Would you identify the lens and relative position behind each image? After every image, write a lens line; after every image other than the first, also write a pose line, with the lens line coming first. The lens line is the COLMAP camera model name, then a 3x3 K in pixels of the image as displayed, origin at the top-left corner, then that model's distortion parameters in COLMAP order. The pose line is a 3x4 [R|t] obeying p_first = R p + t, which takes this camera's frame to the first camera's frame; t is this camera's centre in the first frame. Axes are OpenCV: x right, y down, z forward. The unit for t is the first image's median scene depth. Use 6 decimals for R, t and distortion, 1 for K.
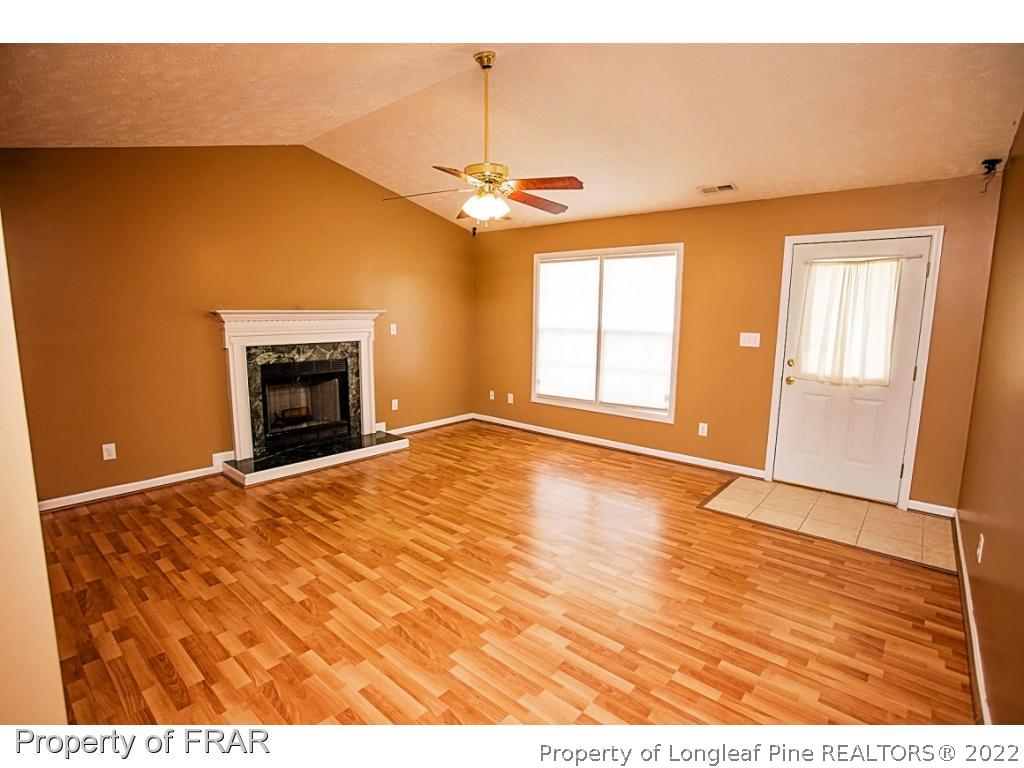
lens RADIAL K [[499.8, 0, 507.8], [0, 499.8, 382.5], [0, 0, 1]] dist [-0.072766, 0.034050]
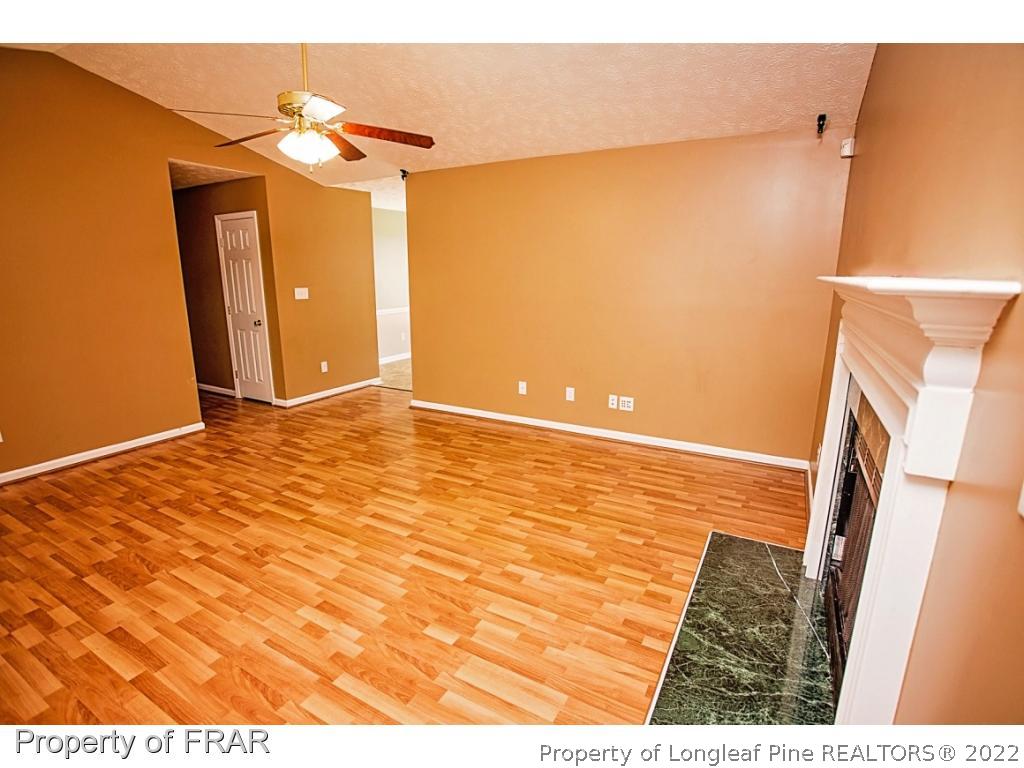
lens RADIAL K [[499.8, 0, 507.8], [0, 499.8, 382.5], [0, 0, 1]] dist [-0.072766, 0.034050]
pose [[-0.979688, 0.032036, -0.197952, -0.130194], [-0.039842, 0.936378, 0.348725, -0.189188], [0.196530, 0.349528, -0.916082, 1.308931]]
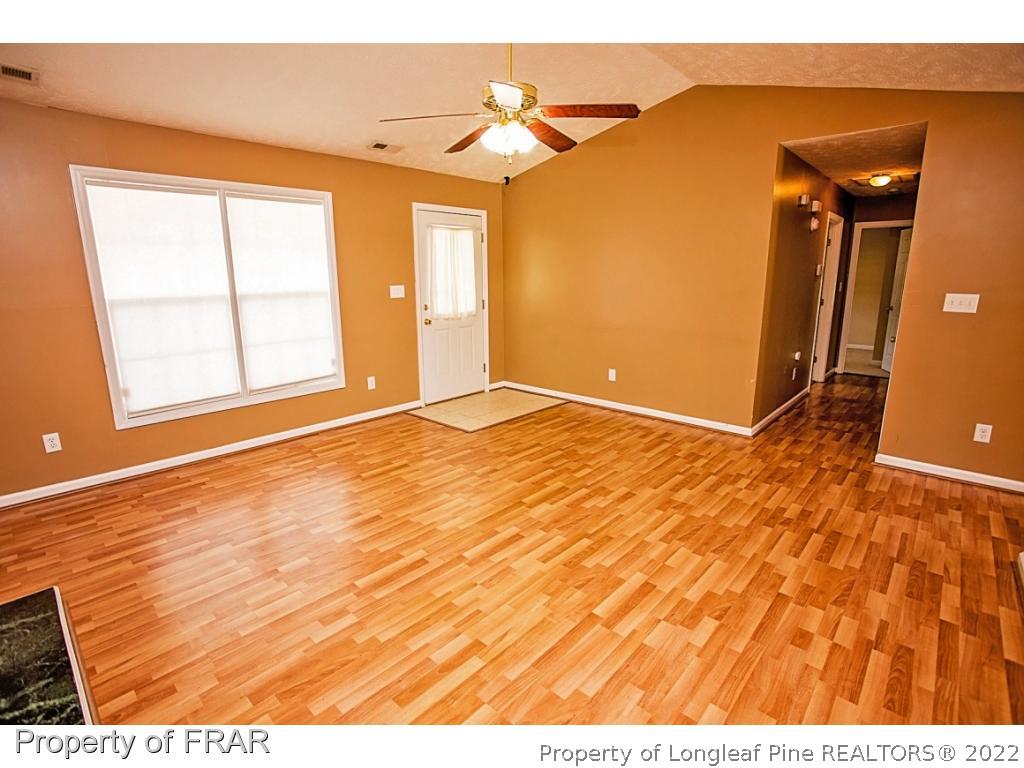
lens RADIAL K [[499.8, 0, 507.8], [0, 499.8, 382.5], [0, 0, 1]] dist [-0.072766, 0.034050]
pose [[0.031164, -0.227386, 0.973306, -0.623950], [0.145465, 0.964443, 0.220658, -0.095978], [-0.988872, 0.134706, 0.063133, 0.674348]]
